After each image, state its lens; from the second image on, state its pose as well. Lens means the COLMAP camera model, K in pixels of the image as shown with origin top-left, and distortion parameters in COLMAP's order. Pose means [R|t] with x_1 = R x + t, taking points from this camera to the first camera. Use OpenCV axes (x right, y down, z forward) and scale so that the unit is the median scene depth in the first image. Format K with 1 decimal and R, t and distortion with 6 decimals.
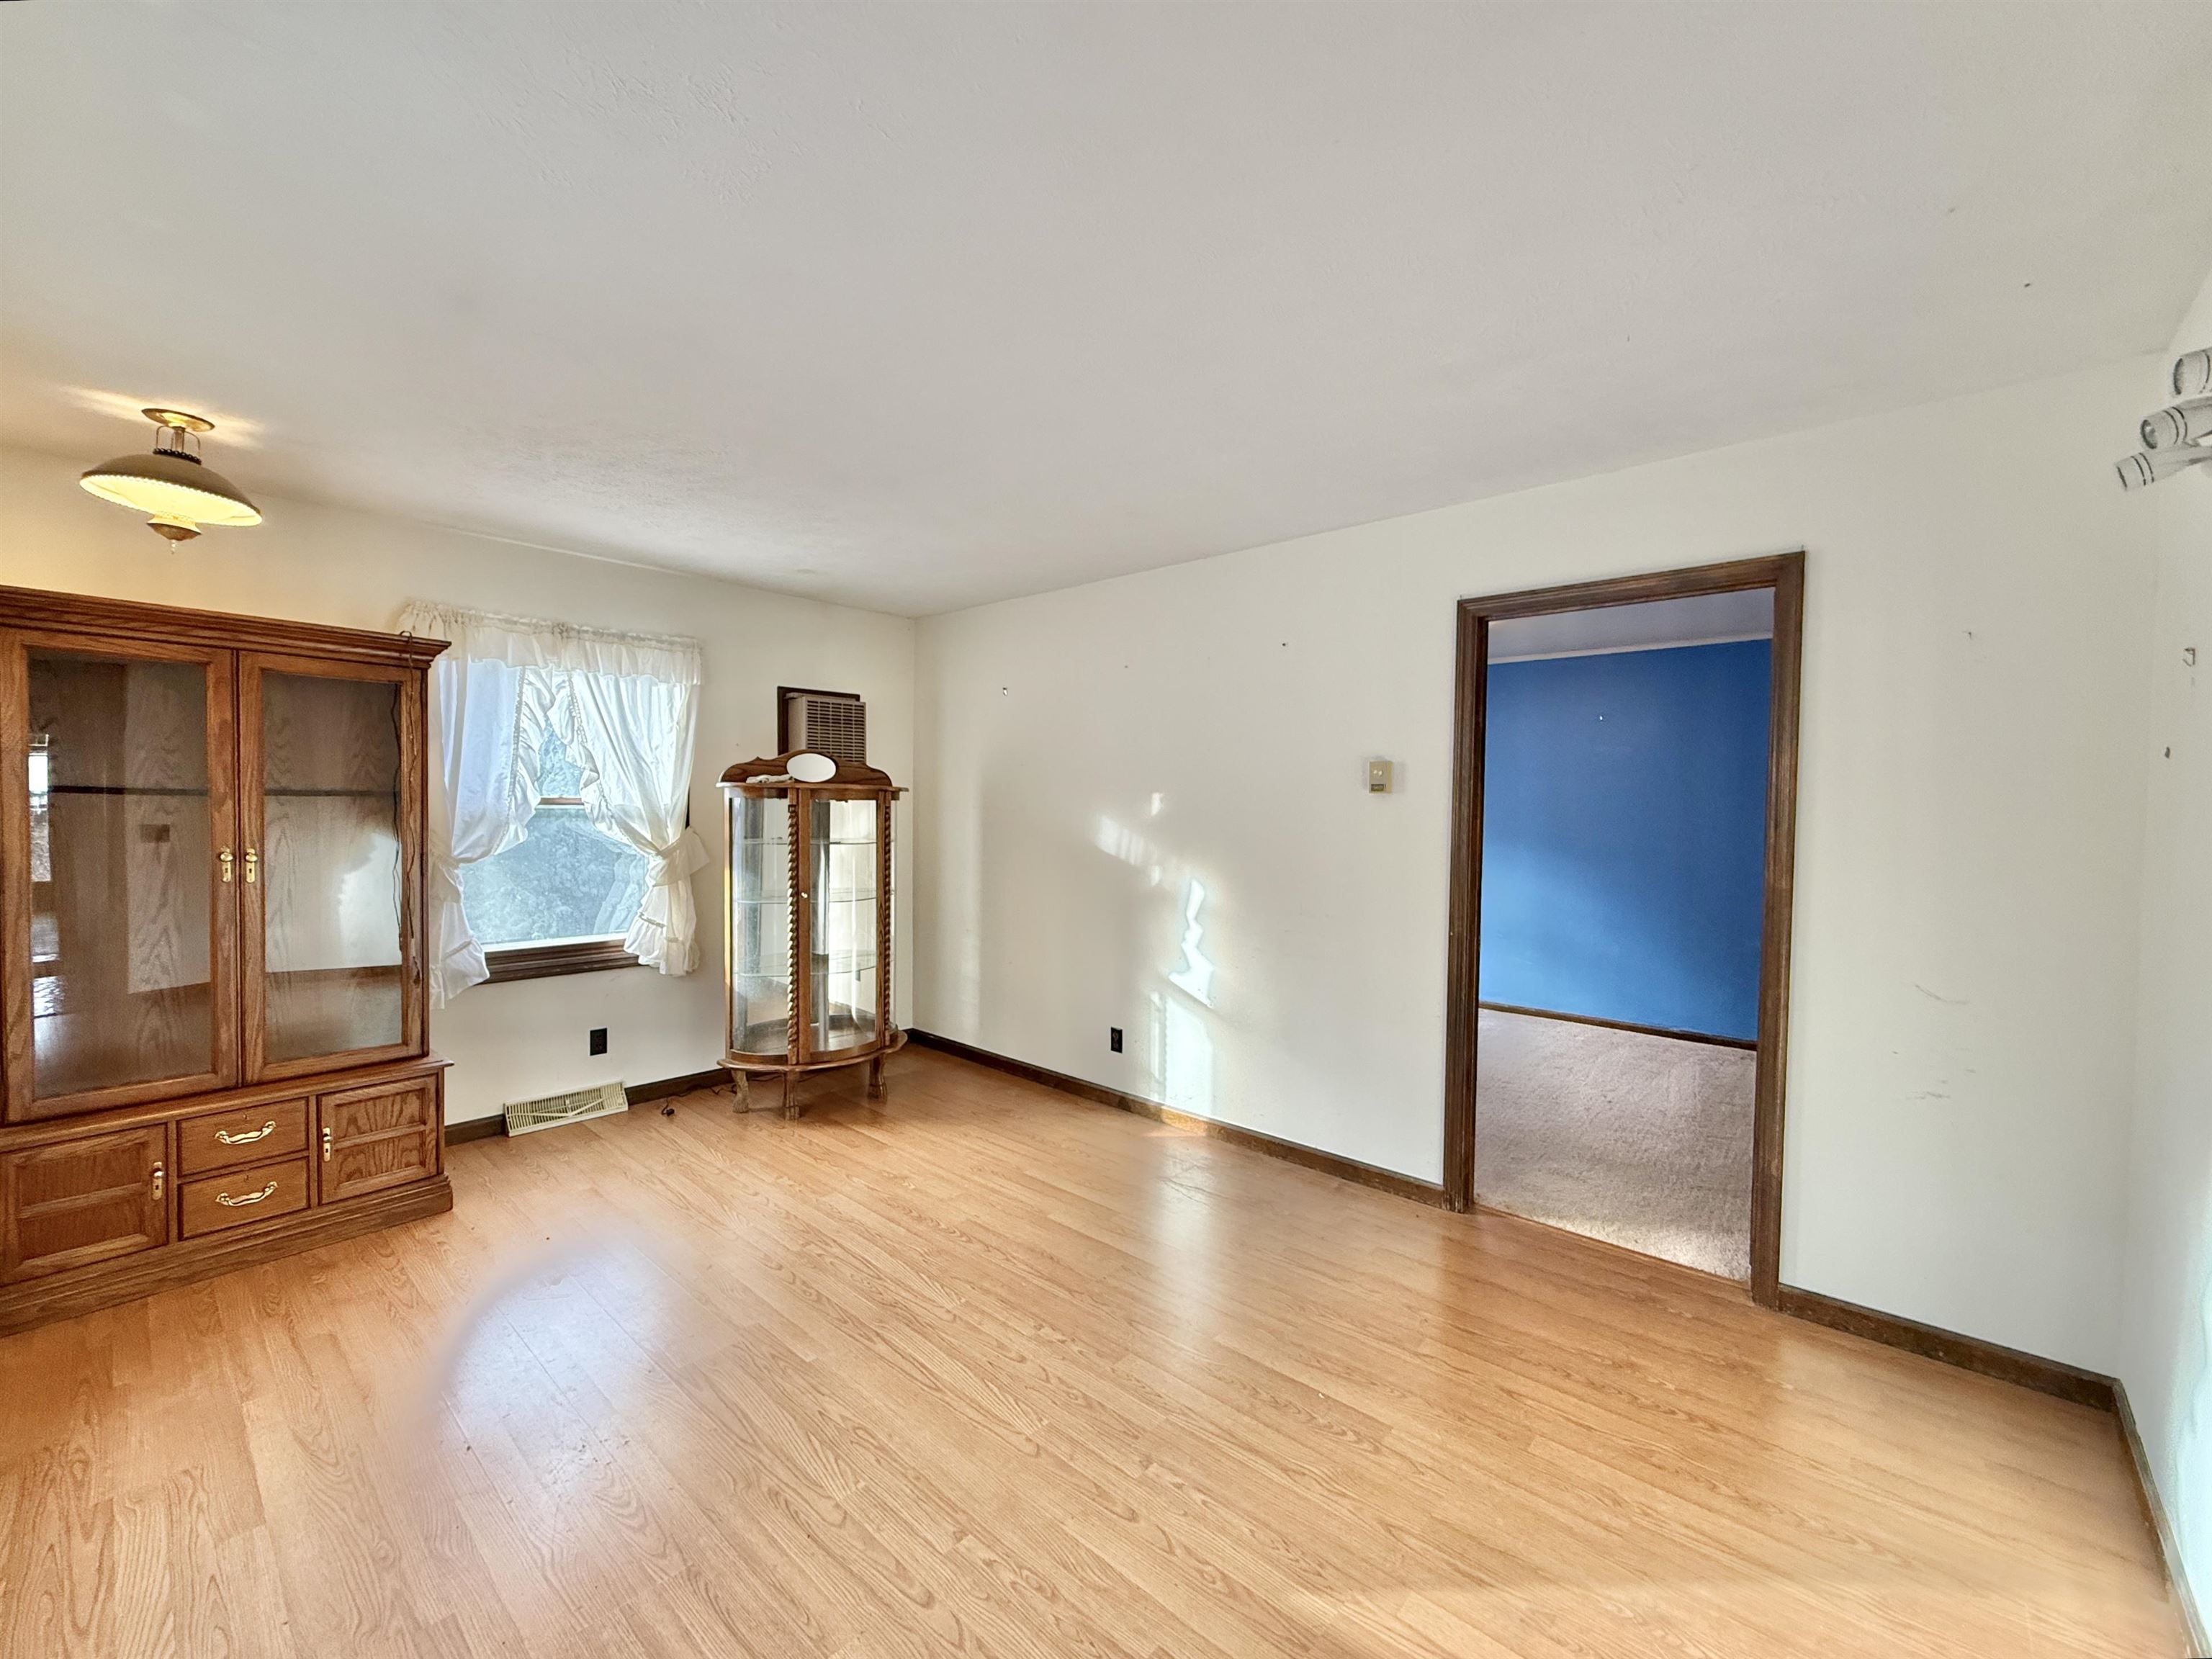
lens RADIAL K [[932.5, 0, 1092.9], [0, 932.5, 843.4], [0, 0, 1]] dist [-0.000073, -0.000148]
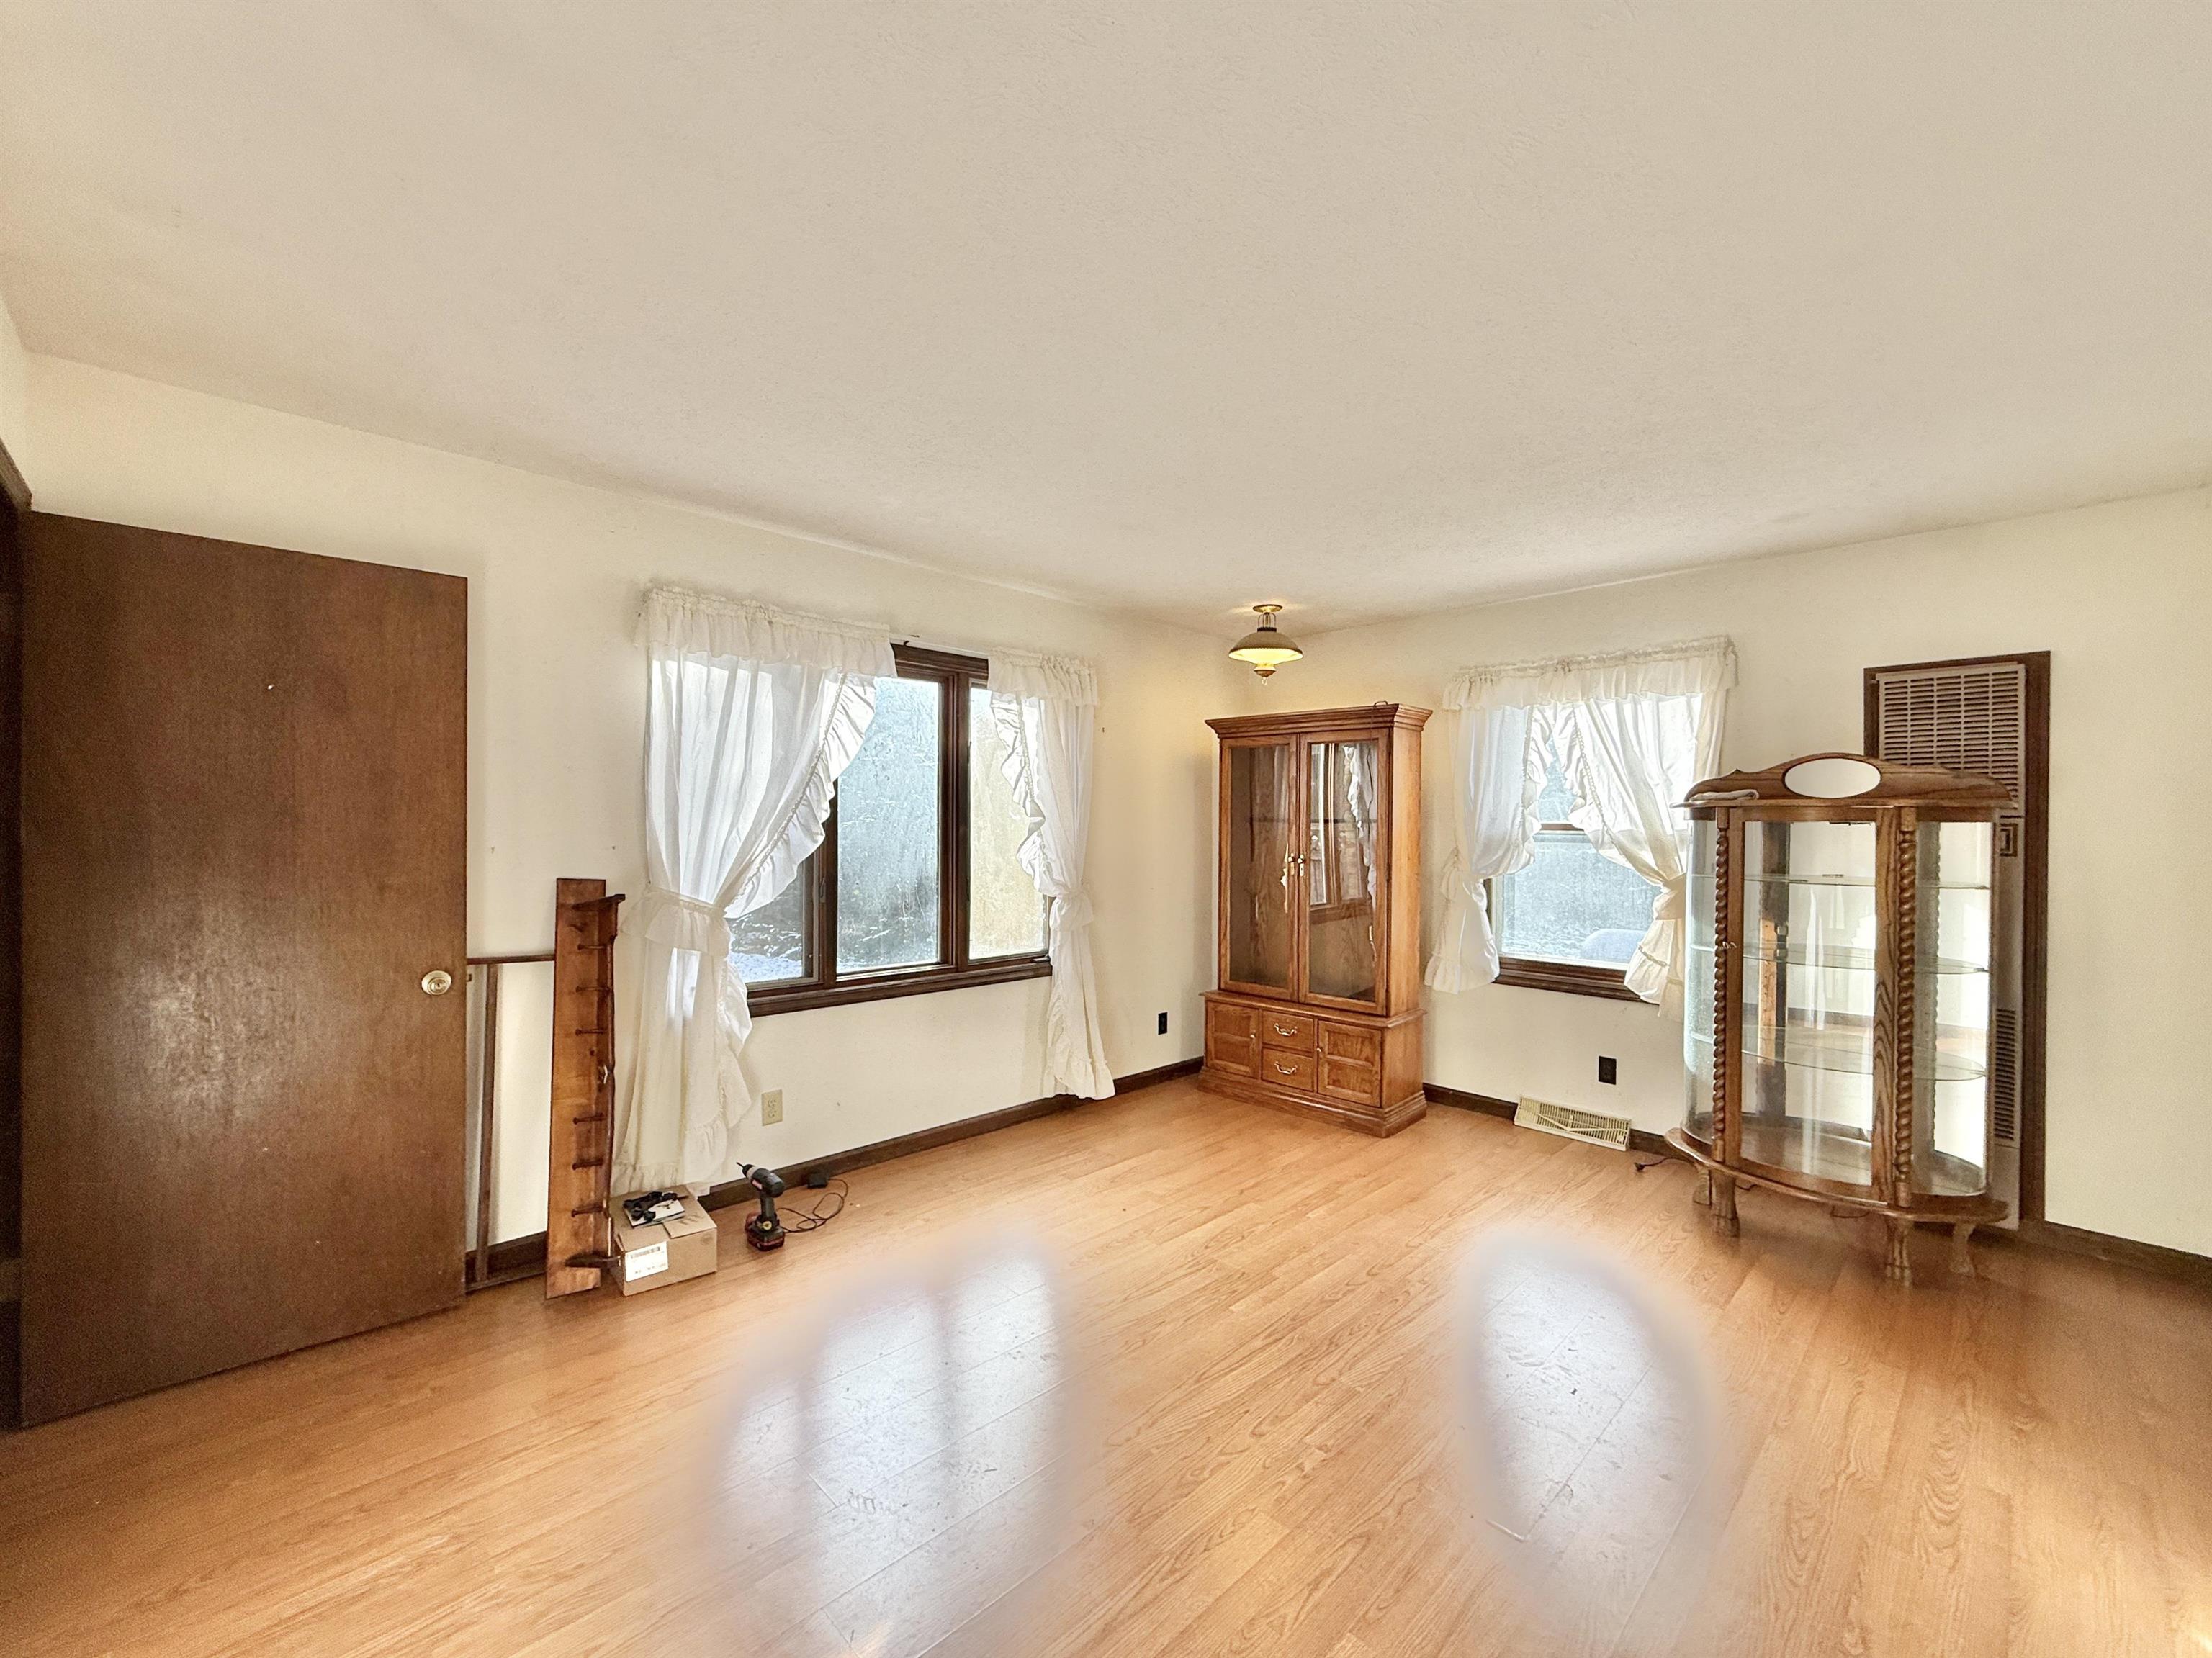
lens RADIAL K [[923.5, 0, 1117.4], [0, 923.5, 843.4], [0, 0, 1]] dist [0.001626, -0.000348]
pose [[-0.073589, 0.000687, -0.997288, 0.514257], [-0.055975, 0.998421, 0.004818, -0.003007], [0.995717, 0.056178, -0.073435, 0.574483]]
